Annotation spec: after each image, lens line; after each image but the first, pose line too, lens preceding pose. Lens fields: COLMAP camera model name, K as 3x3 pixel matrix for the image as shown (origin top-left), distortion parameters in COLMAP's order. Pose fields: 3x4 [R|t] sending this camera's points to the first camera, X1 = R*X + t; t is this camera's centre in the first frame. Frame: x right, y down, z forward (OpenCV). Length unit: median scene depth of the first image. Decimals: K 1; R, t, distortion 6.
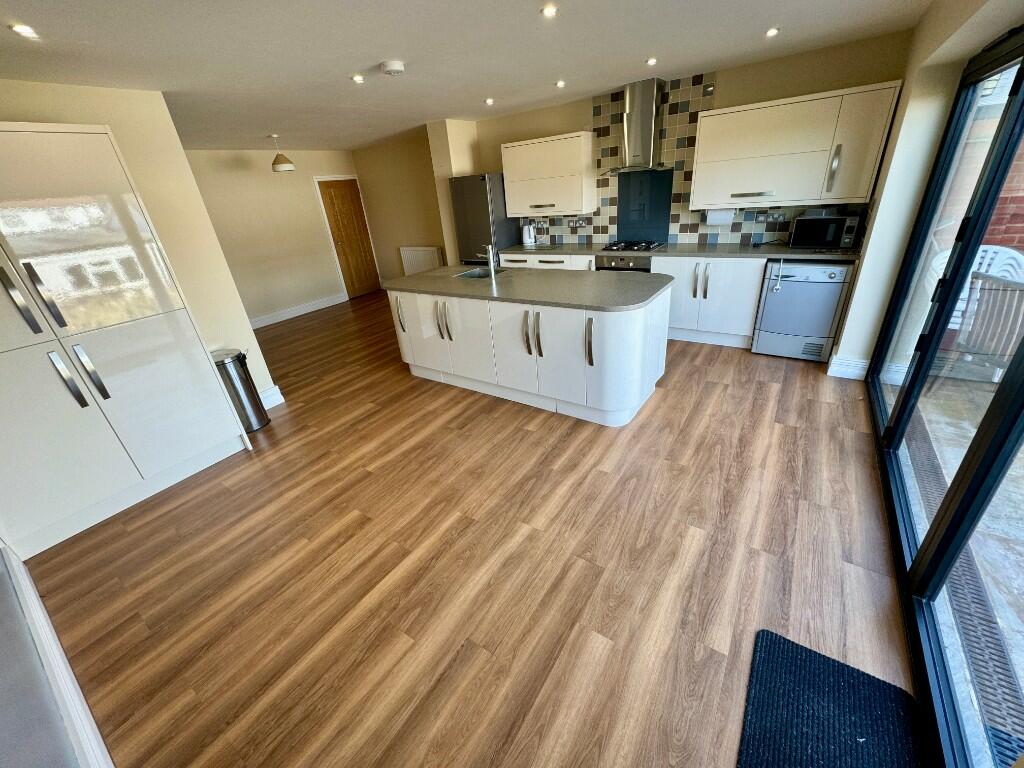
lens RADIAL K [[406.6, 0, 512.0], [0, 406.6, 384.0], [0, 0, 1]] dist [-0.000396, 0.000348]
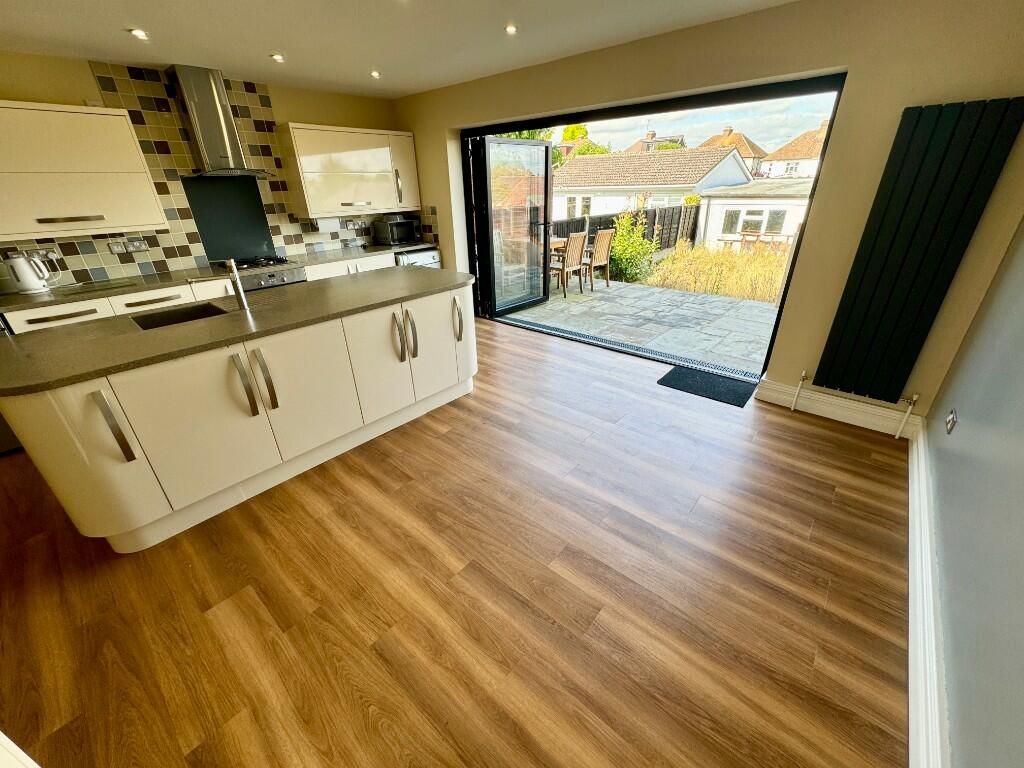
lens RADIAL K [[406.6, 0, 512.0], [0, 406.6, 384.0], [0, 0, 1]] dist [-0.000396, 0.000348]
pose [[0.122308, -0.364481, 0.923144, -0.668294], [0.450734, 0.849075, 0.275519, -0.148842], [-0.884239, 0.382394, 0.268133, 0.504336]]
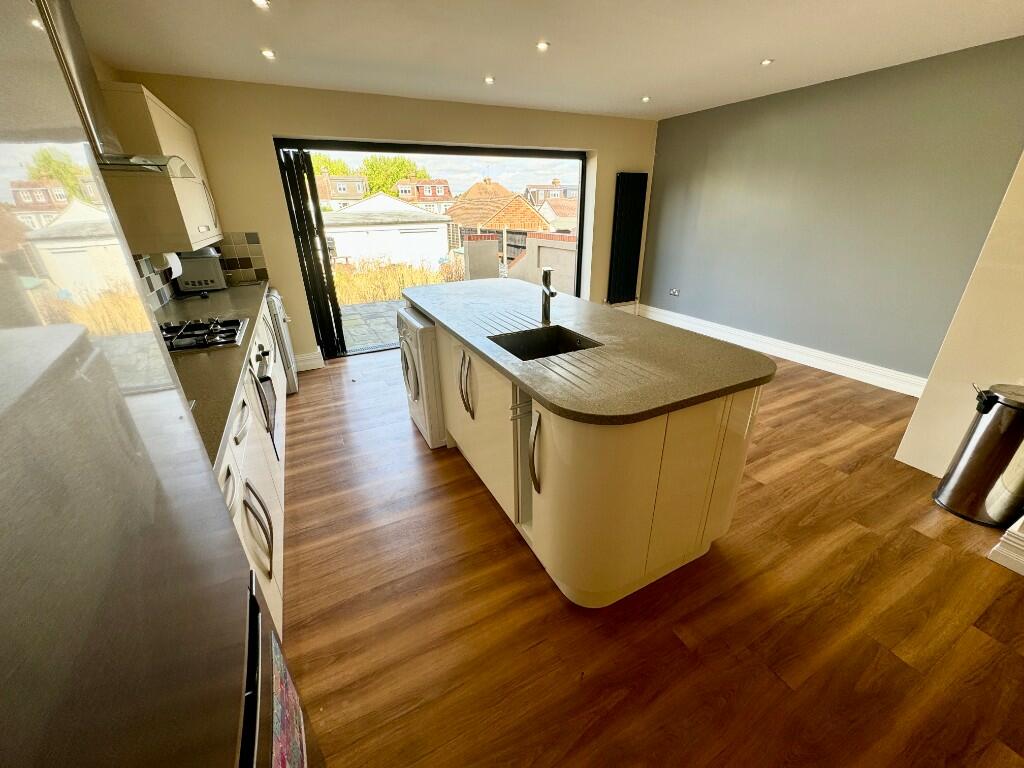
lens RADIAL K [[406.6, 0, 512.0], [0, 406.6, 384.0], [0, 0, 1]] dist [-0.000396, 0.000348]
pose [[-0.871596, -0.101323, 0.479639, -0.309726], [0.293726, 0.675399, 0.676432, -0.643404], [-0.392486, 0.730458, -0.558914, 1.475483]]
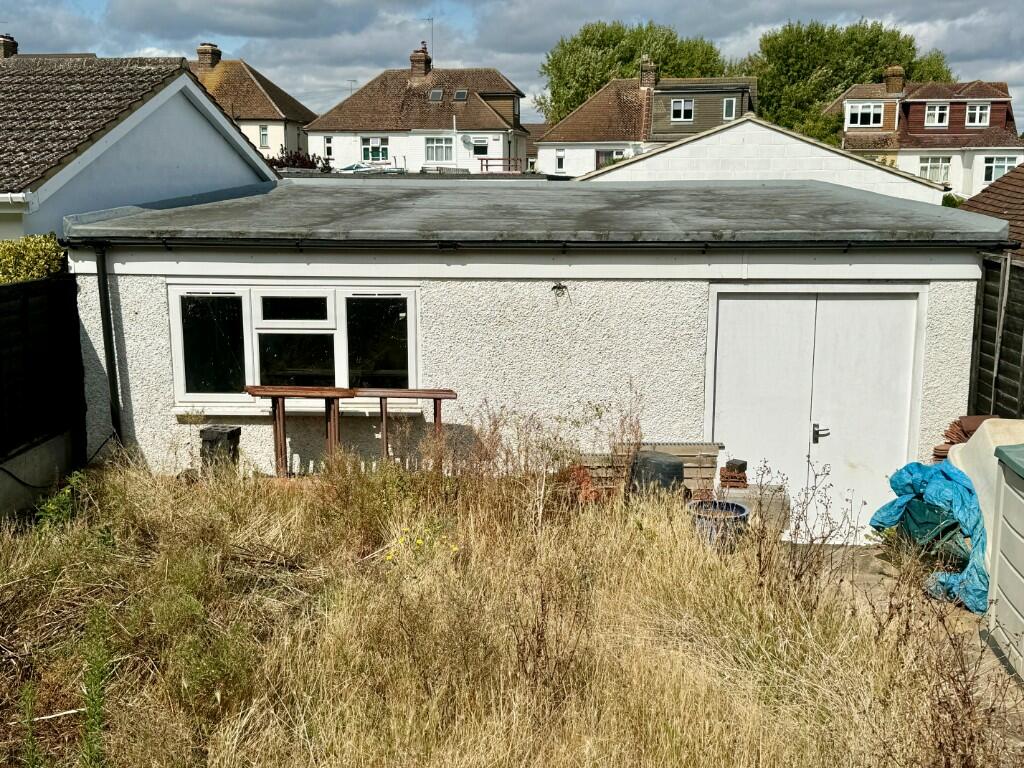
lens RADIAL K [[1156.4, 0, 512.0], [0, 1156.4, 384.0], [0, 0, 1]] dist [0.218529, -0.521451]
pose [[-0.513184, -0.073616, 0.855116, 1.101730], [0.416141, 0.850029, 0.322919, 0.050936], [-0.750646, 0.521566, -0.405586, -0.273107]]
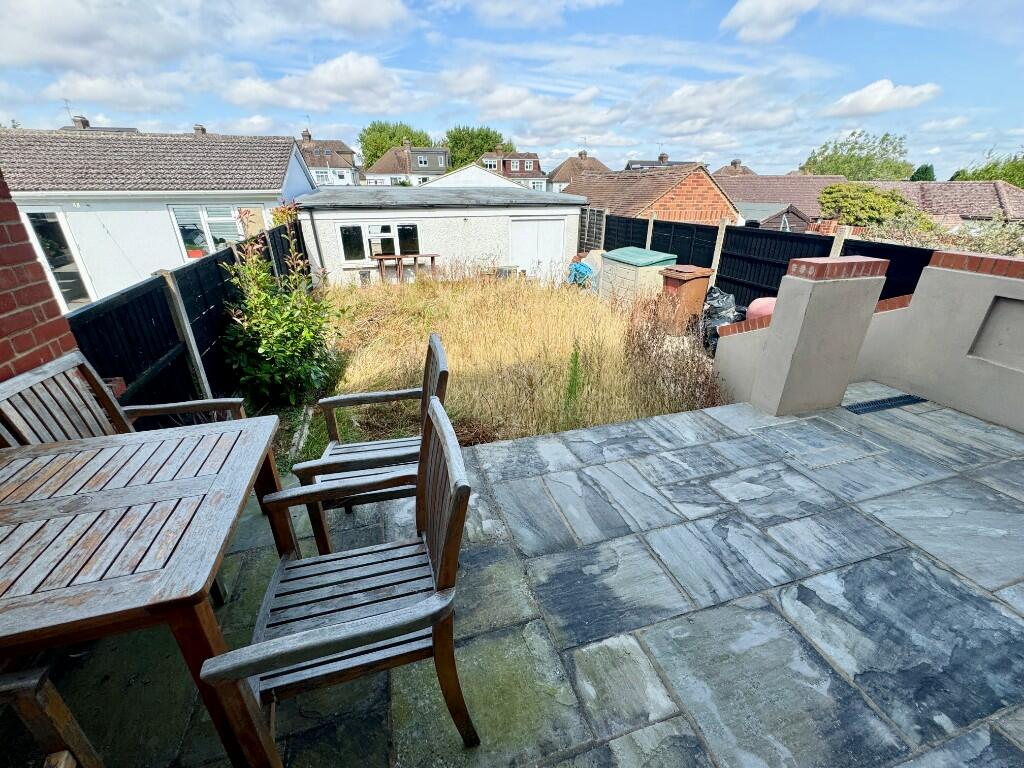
lens RADIAL K [[425.6, 0, 512.0], [0, 425.6, 384.0], [0, 0, 1]] dist [-0.000286, -0.000189]
pose [[-0.778597, -0.187148, 0.598968, 0.963564], [0.333197, 0.685535, 0.647318, -0.304595], [-0.531757, 0.703575, -0.471399, 0.567732]]
